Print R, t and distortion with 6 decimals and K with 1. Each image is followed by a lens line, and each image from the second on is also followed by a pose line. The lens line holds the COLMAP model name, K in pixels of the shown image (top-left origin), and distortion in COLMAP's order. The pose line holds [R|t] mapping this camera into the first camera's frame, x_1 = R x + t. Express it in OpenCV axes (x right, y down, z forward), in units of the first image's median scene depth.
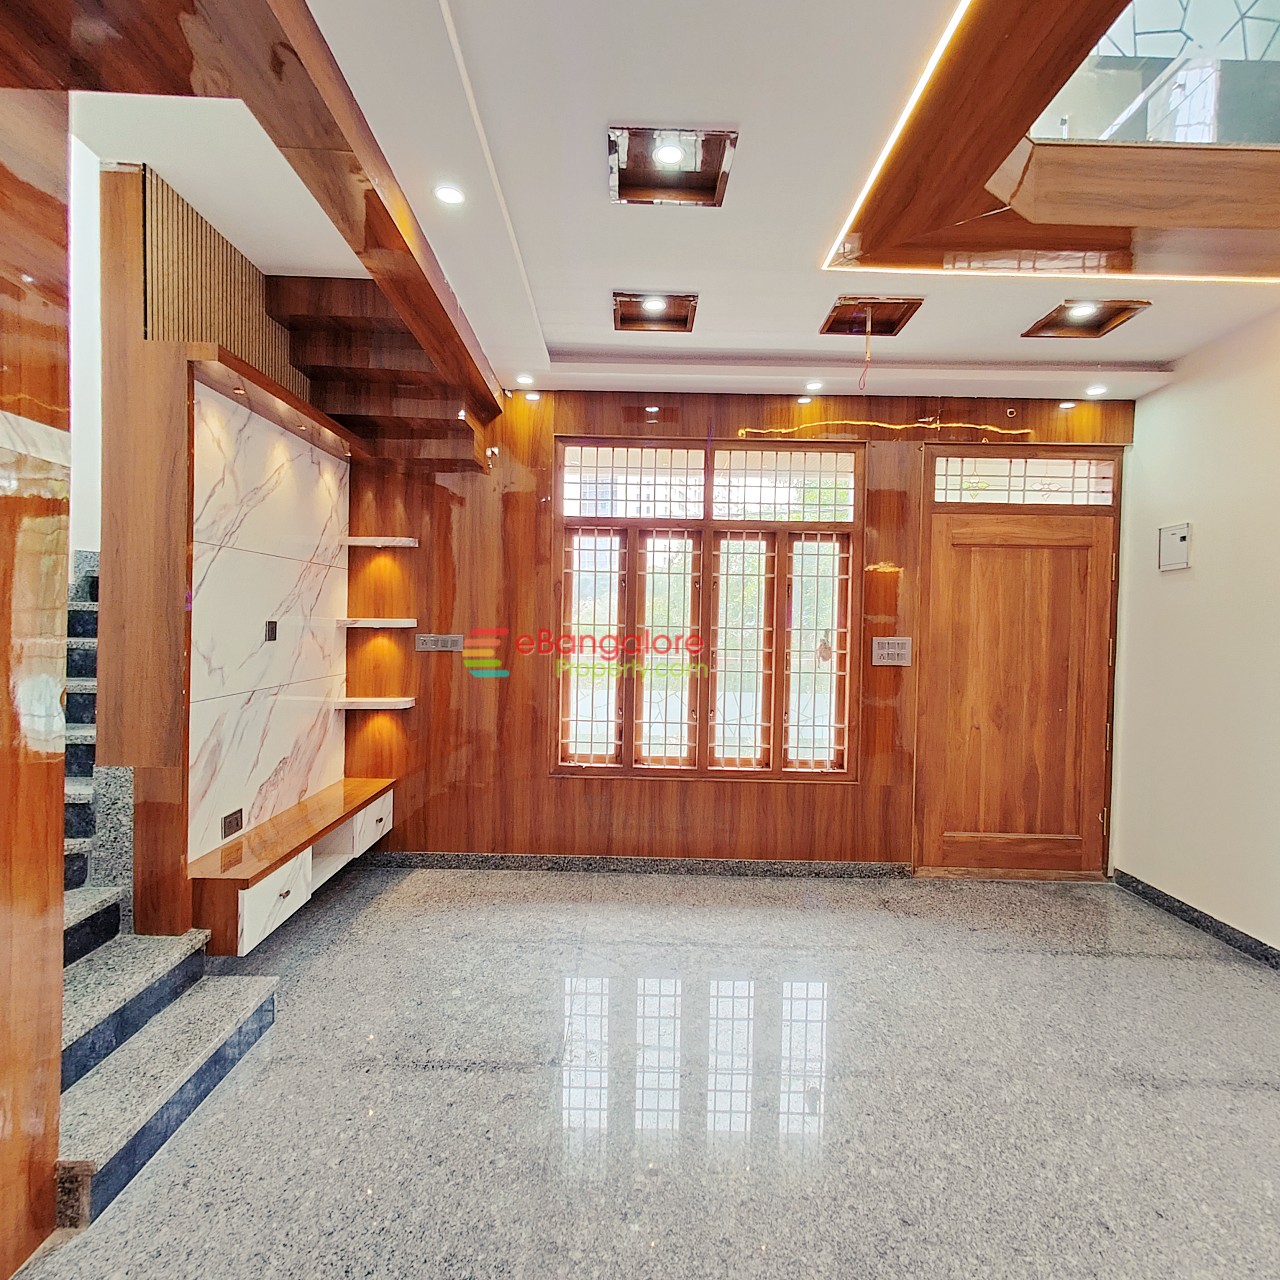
lens RADIAL K [[746.8, 0, 640.0], [0, 746.8, 640.0], [0, 0, 1]] dist [-0.000435, 0.003847]
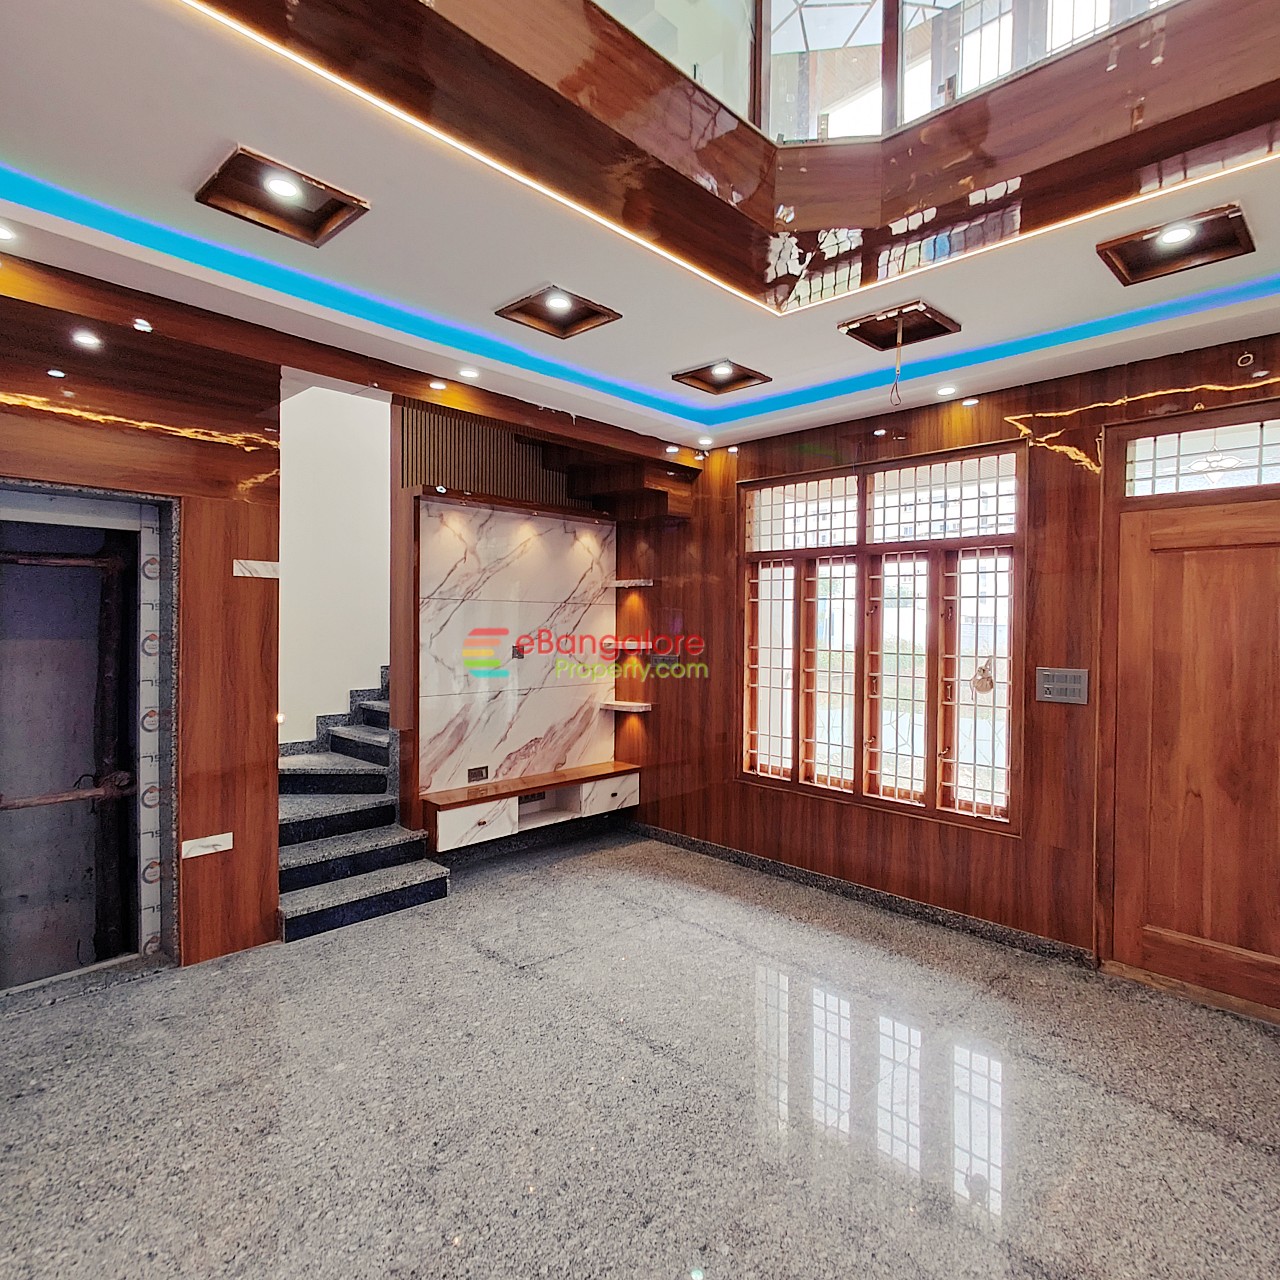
lens RADIAL K [[745.2, 0, 643.5], [0, 745.2, 638.1], [0, 0, 1]] dist [-0.005961, 0.009503]
pose [[0.712163, 0.003988, -0.702003, 0.579733], [-0.012568, 0.999896, -0.007070, -0.025064], [0.701902, 0.013858, 0.712139, 0.088646]]
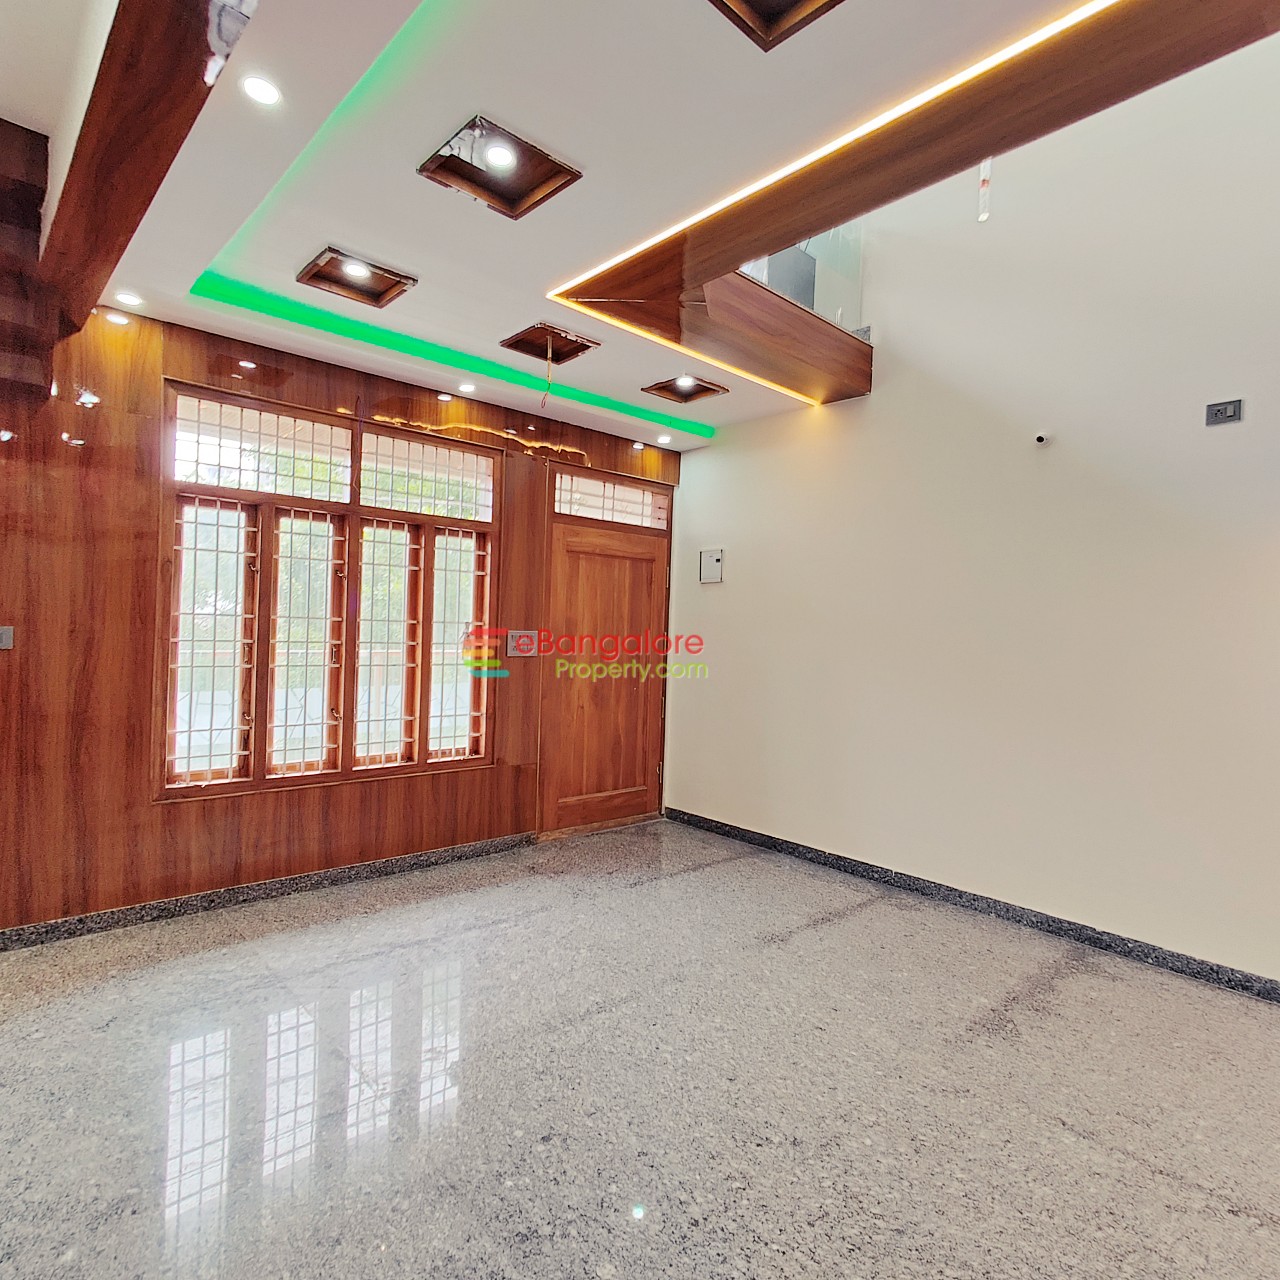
lens RADIAL K [[745.2, 0, 643.5], [0, 745.2, 638.1], [0, 0, 1]] dist [-0.005961, 0.009503]
pose [[0.742752, -0.004345, 0.669552, -0.267114], [-0.003295, 0.999943, 0.010145, -0.004277], [-0.669558, -0.009742, 0.742695, 0.058805]]
